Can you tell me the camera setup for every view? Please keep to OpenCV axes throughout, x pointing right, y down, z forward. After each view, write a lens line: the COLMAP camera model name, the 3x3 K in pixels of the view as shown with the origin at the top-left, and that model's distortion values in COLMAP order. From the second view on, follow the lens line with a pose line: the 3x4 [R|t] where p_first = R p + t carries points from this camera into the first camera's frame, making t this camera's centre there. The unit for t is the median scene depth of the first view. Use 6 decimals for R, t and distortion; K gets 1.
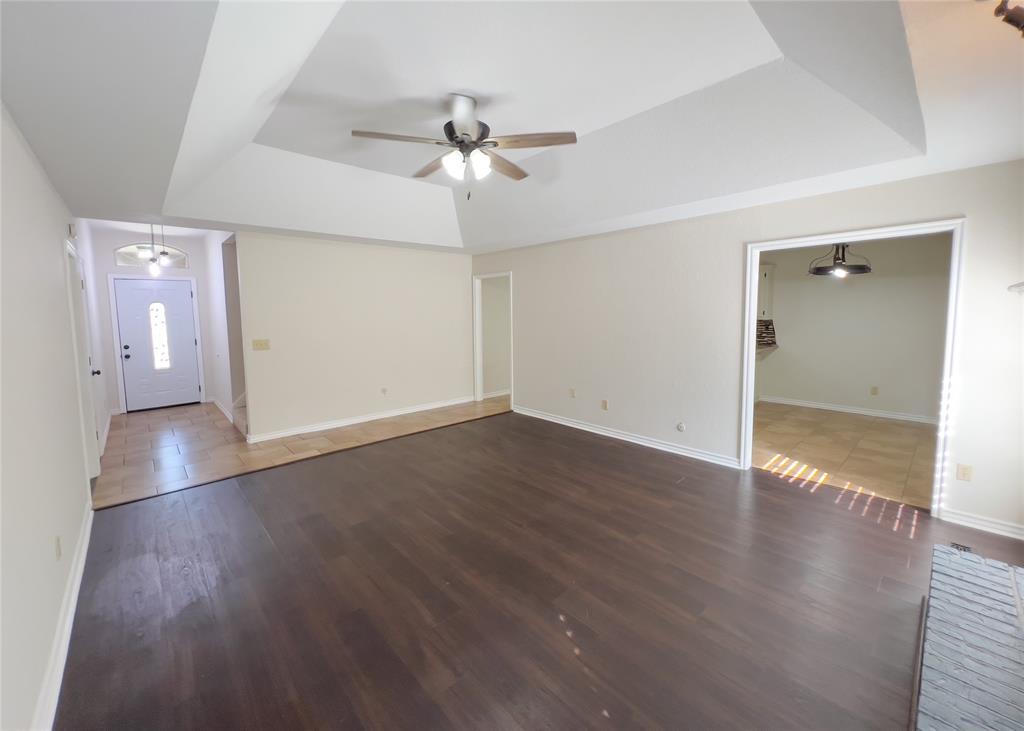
lens RADIAL K [[408.9, 0, 511.6], [0, 408.9, 345.7], [0, 0, 1]] dist [-0.000033, 0.000013]
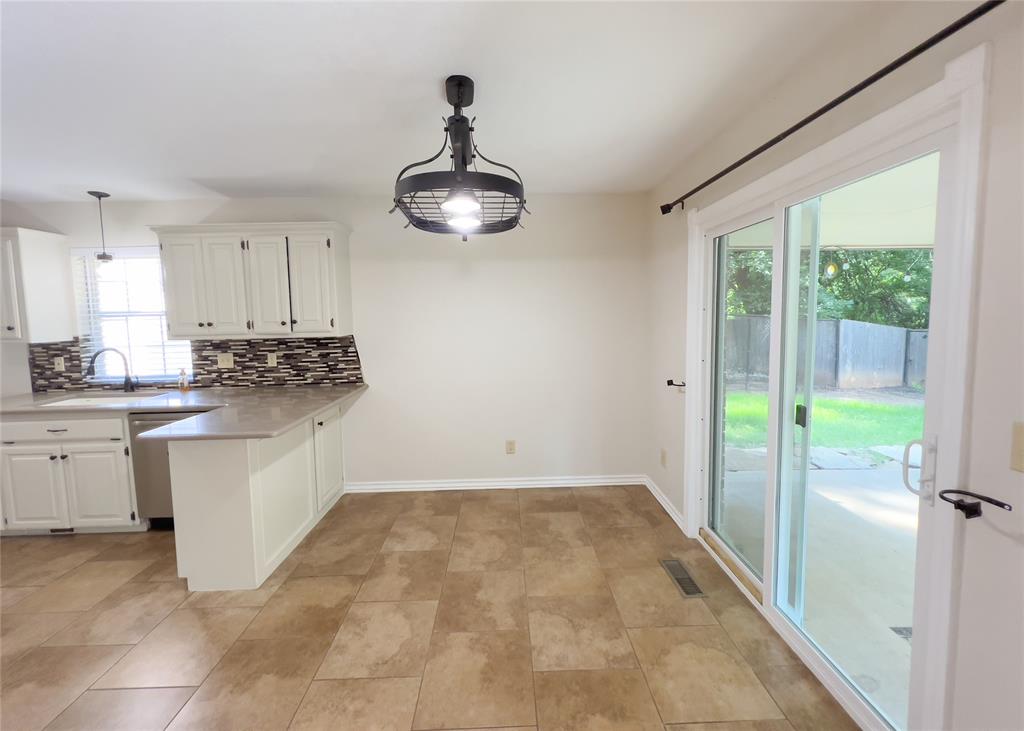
lens RADIAL K [[408.9, 0, 511.6], [0, 408.9, 345.7], [0, 0, 1]] dist [-0.000033, 0.000013]
pose [[0.664021, -0.058581, 0.745416, 0.385513], [0.078787, 0.996858, 0.008158, -0.039279], [-0.743551, 0.053313, 0.666550, 0.507876]]
